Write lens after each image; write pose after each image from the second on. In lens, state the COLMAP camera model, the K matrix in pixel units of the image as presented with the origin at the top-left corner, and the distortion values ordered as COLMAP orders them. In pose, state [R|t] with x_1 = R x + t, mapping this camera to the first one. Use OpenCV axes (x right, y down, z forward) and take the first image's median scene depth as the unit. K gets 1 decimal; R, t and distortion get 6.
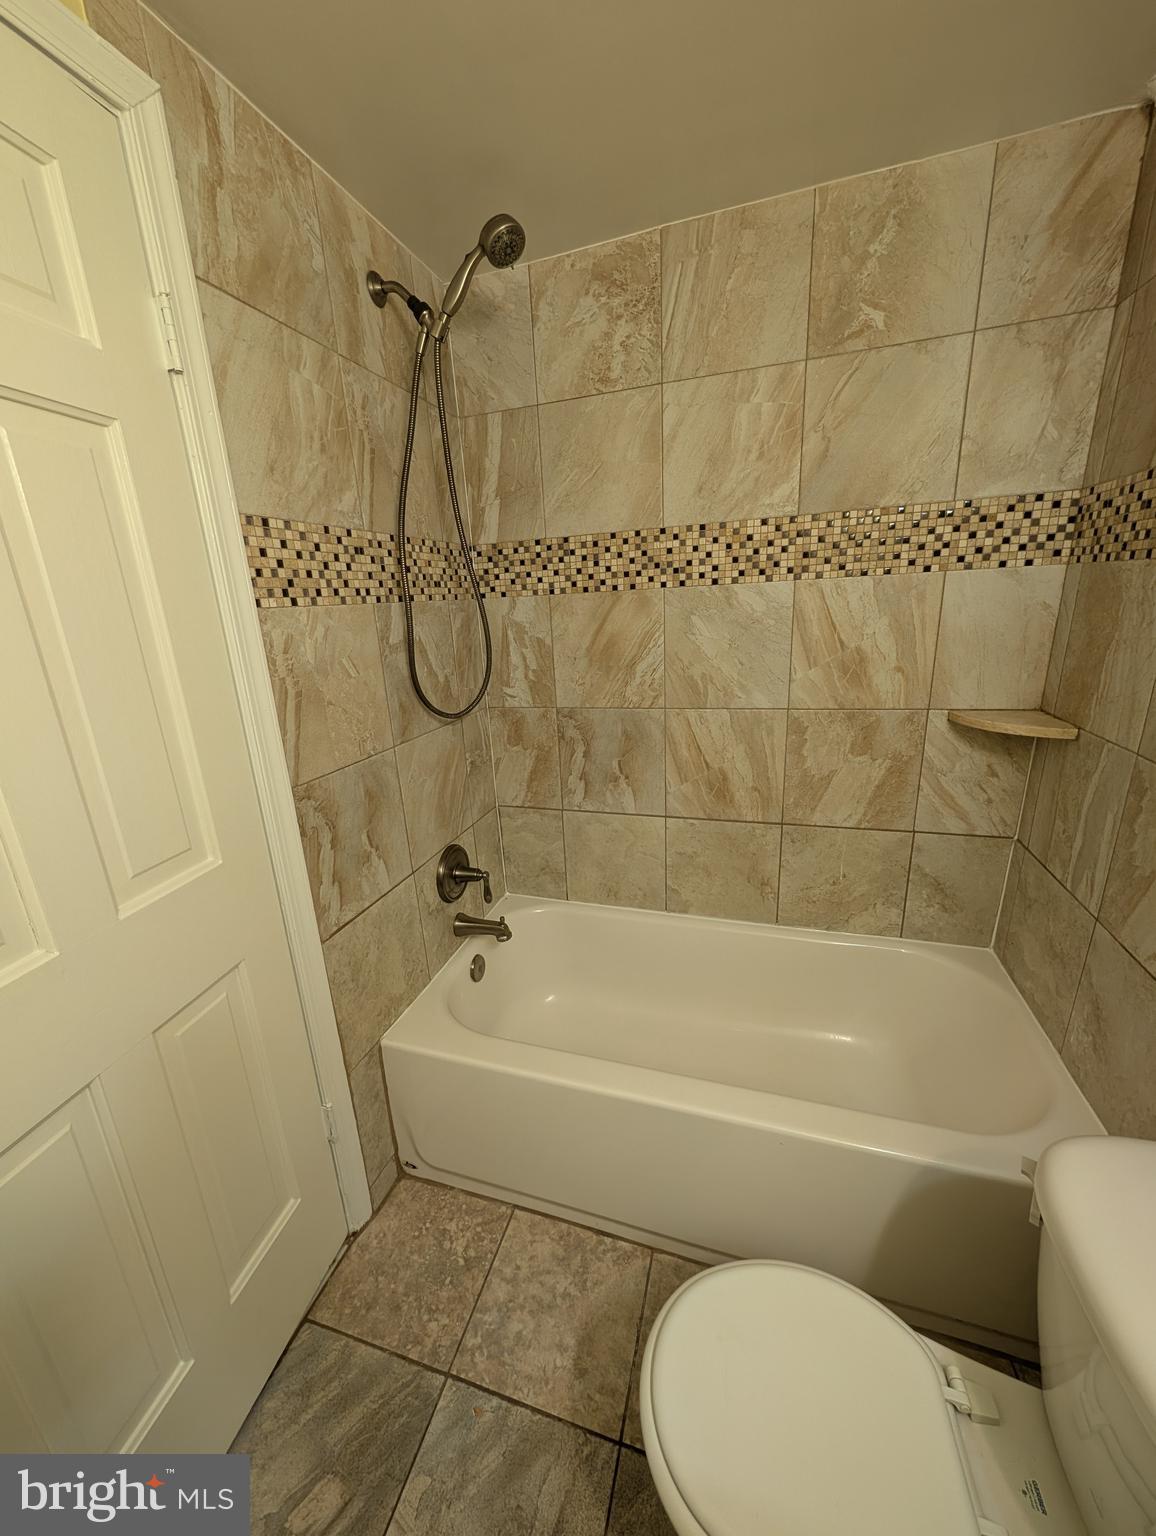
lens RADIAL K [[581.0, 0, 564.9], [0, 581.0, 770.8], [0, 0, 1]] dist [-0.000590, 0.000132]
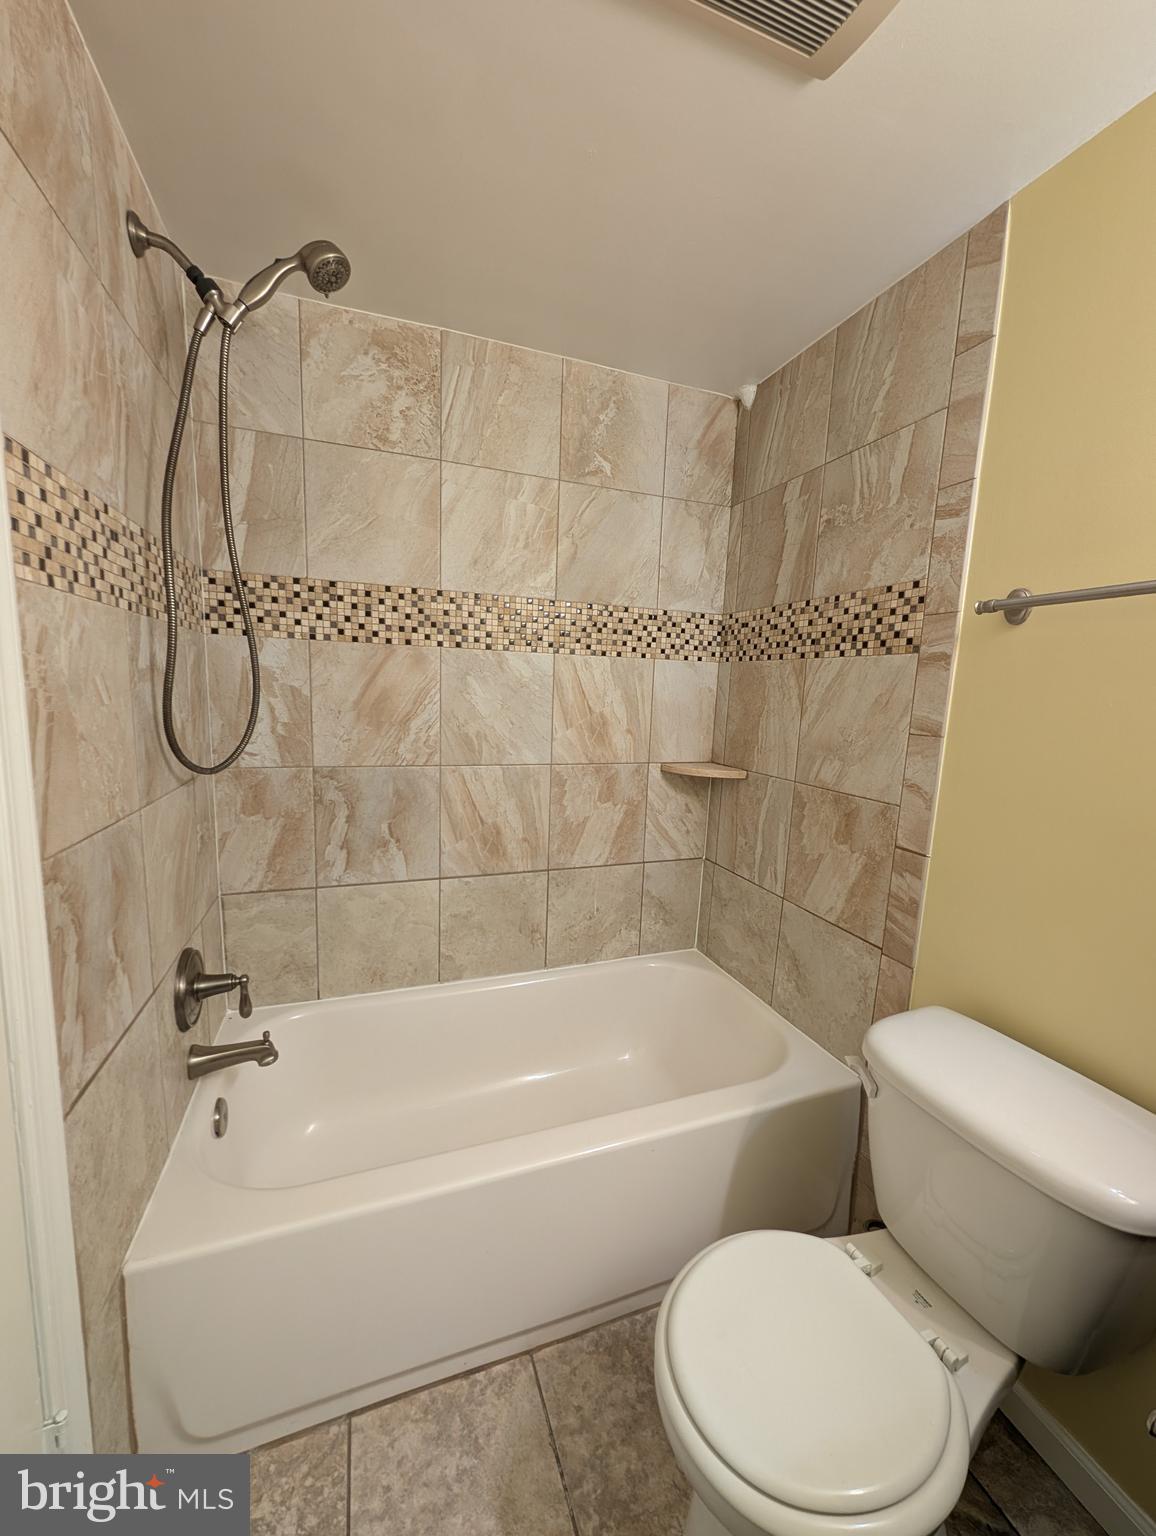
lens RADIAL K [[581.0, 0, 571.2], [0, 581.0, 769.9], [0, 0, 1]] dist [-0.000590, 0.000132]
pose [[0.787038, -0.004029, 0.616892, -0.327441], [0.099695, 0.987665, -0.120742, 0.051488], [-0.608796, 0.156529, 0.777731, 0.121045]]
